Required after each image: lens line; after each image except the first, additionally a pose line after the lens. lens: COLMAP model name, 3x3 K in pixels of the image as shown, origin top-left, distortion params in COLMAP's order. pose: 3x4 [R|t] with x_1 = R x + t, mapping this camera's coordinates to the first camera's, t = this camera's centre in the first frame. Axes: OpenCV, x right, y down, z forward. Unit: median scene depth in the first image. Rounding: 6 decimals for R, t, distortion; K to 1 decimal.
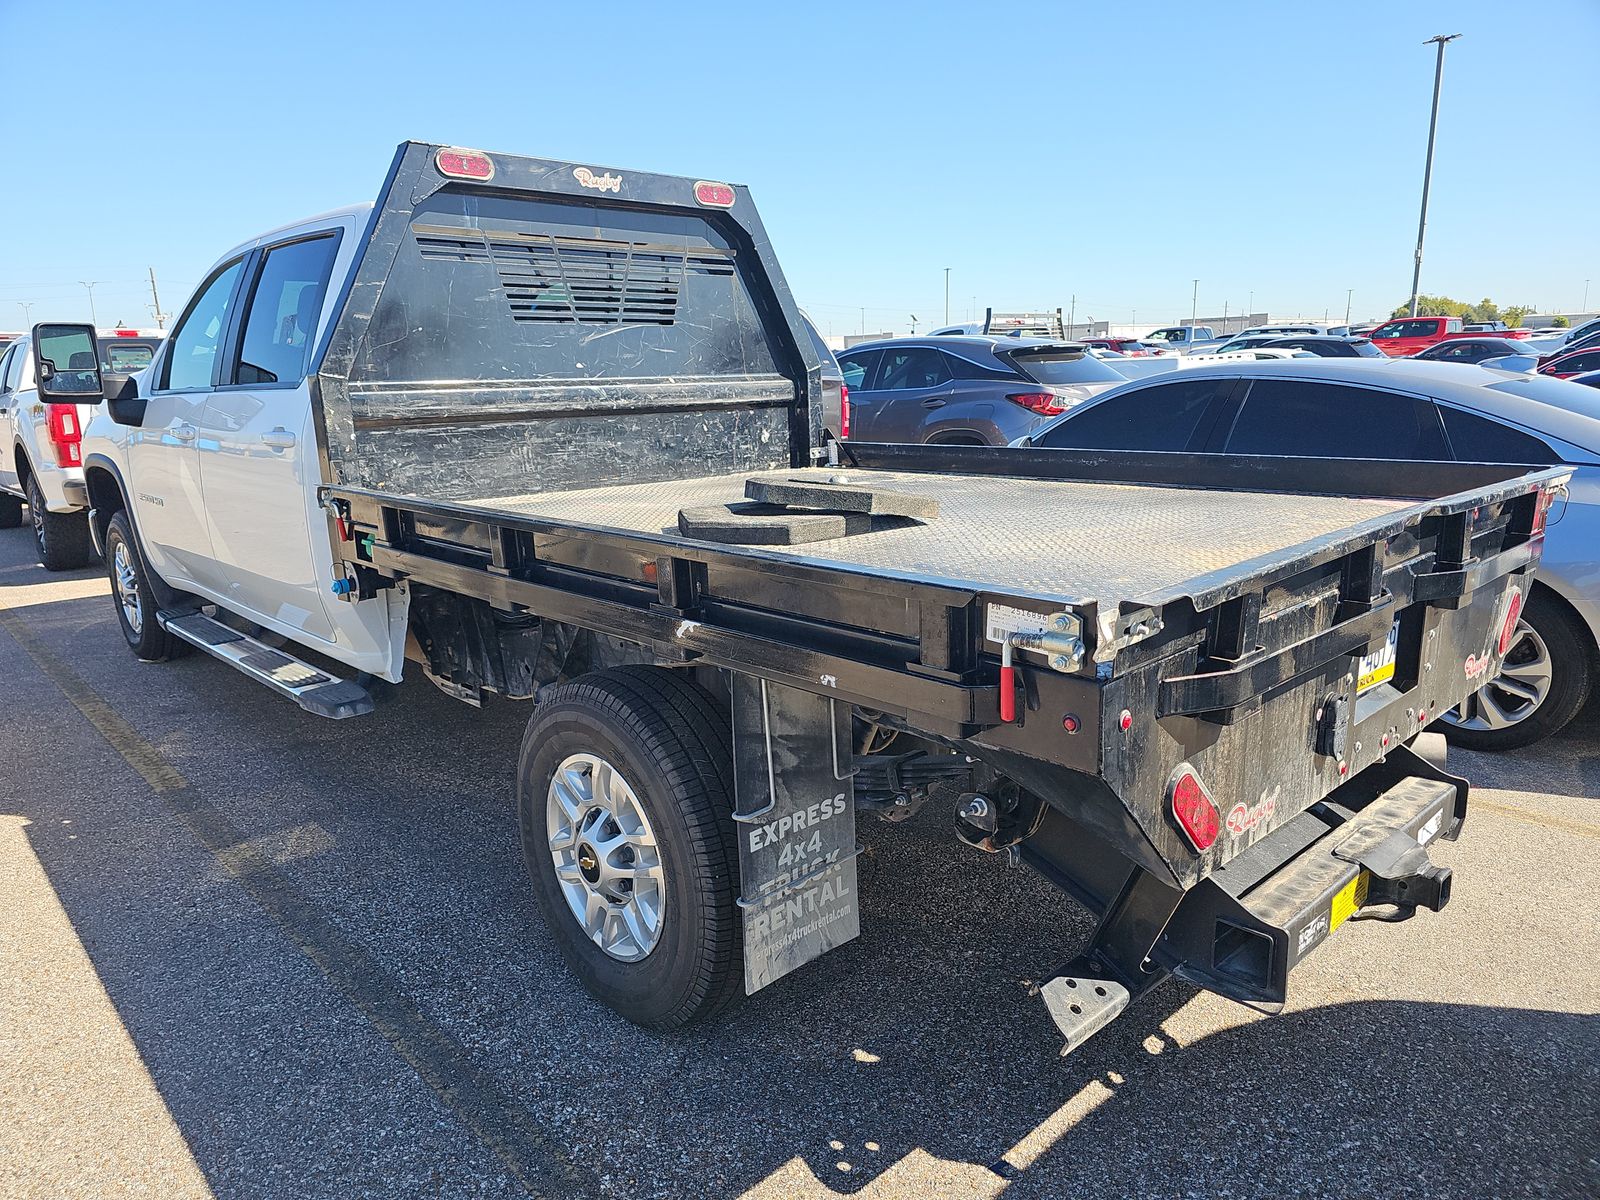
lens RADIAL K [[1033.2, 0, 825.2], [0, 1033.2, 602.5], [0, 0, 1]] dist [0.050709, -0.060250]
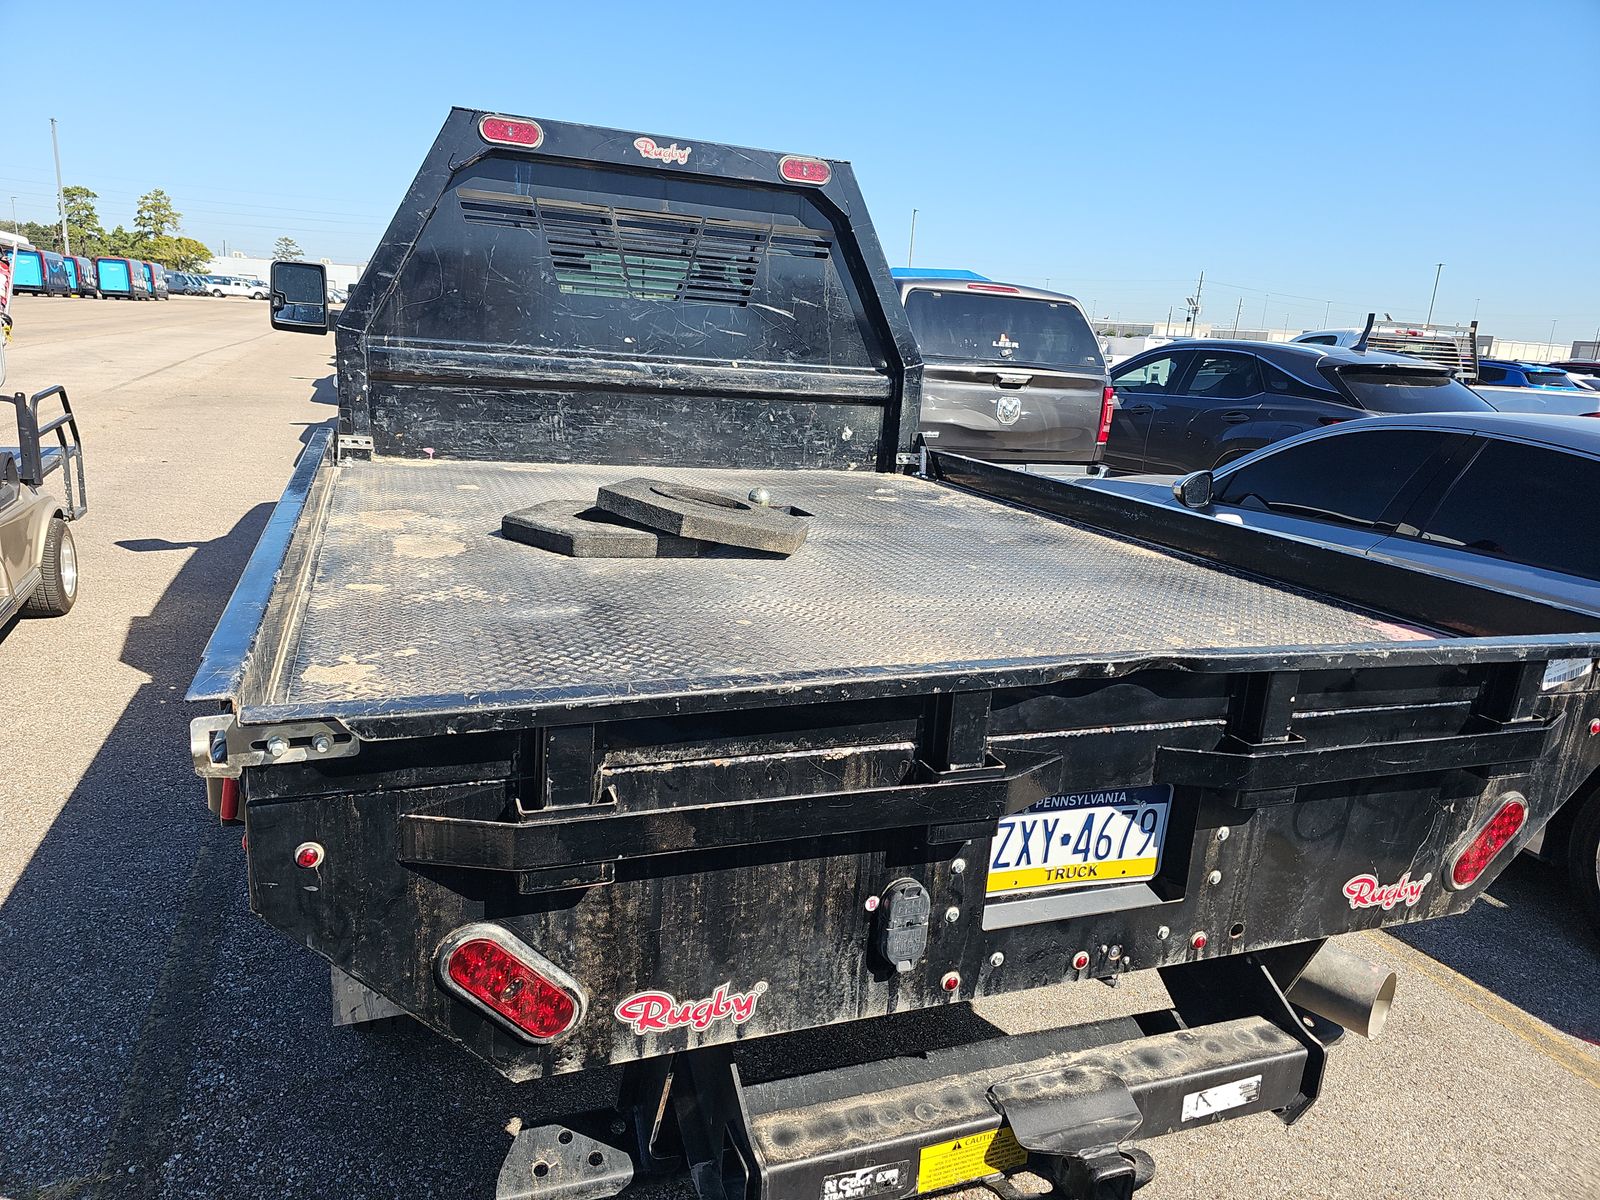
lens RADIAL K [[1038.2, 0, 828.1], [0, 1038.2, 597.4], [0, 0, 1]] dist [0.072072, -0.101094]
pose [[0.920991, 0.175863, -0.347631, 0.326634], [-0.170601, 0.984268, 0.045952, -0.066324], [0.350243, 0.016985, 0.936505, 0.143512]]
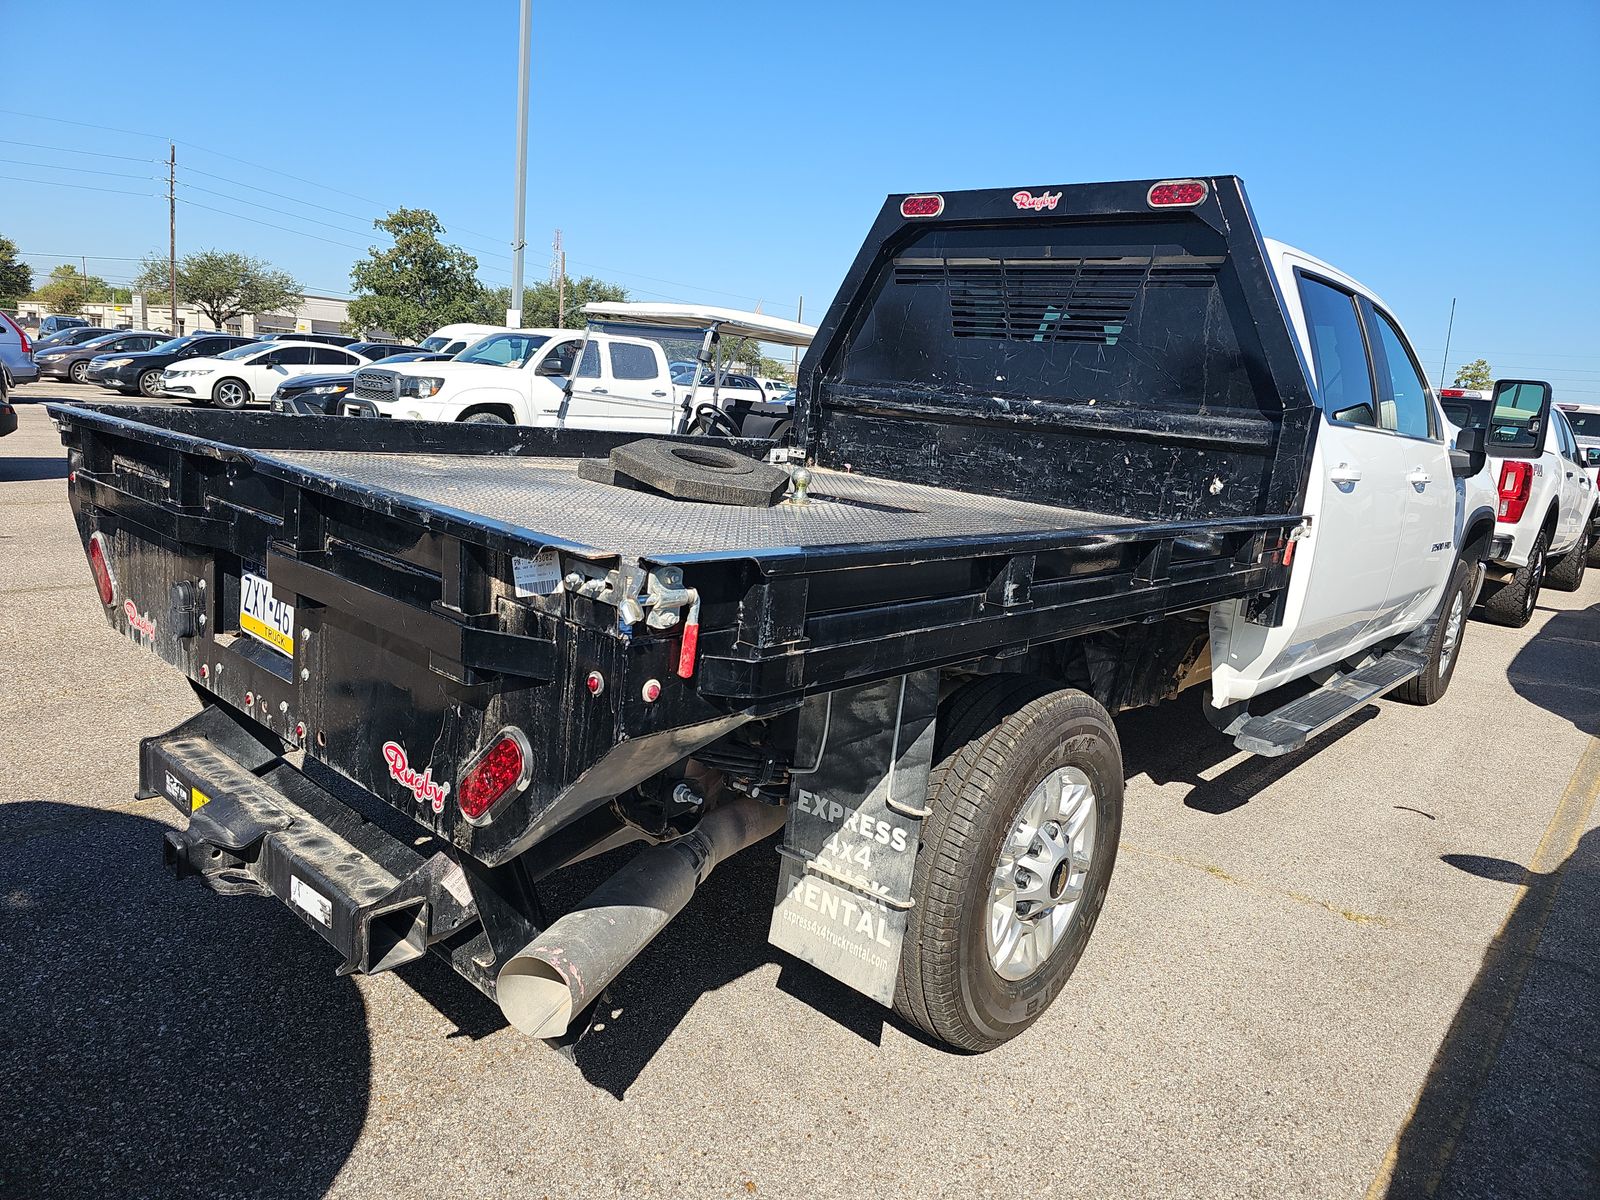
lens RADIAL K [[1038.2, 0, 828.1], [0, 1038.2, 597.4], [0, 0, 1]] dist [0.072072, -0.101094]
pose [[0.118674, 0.223776, -0.967389, 0.821518], [-0.309303, 0.934130, 0.178138, -0.156219], [0.943529, 0.278076, 0.180071, 0.709549]]
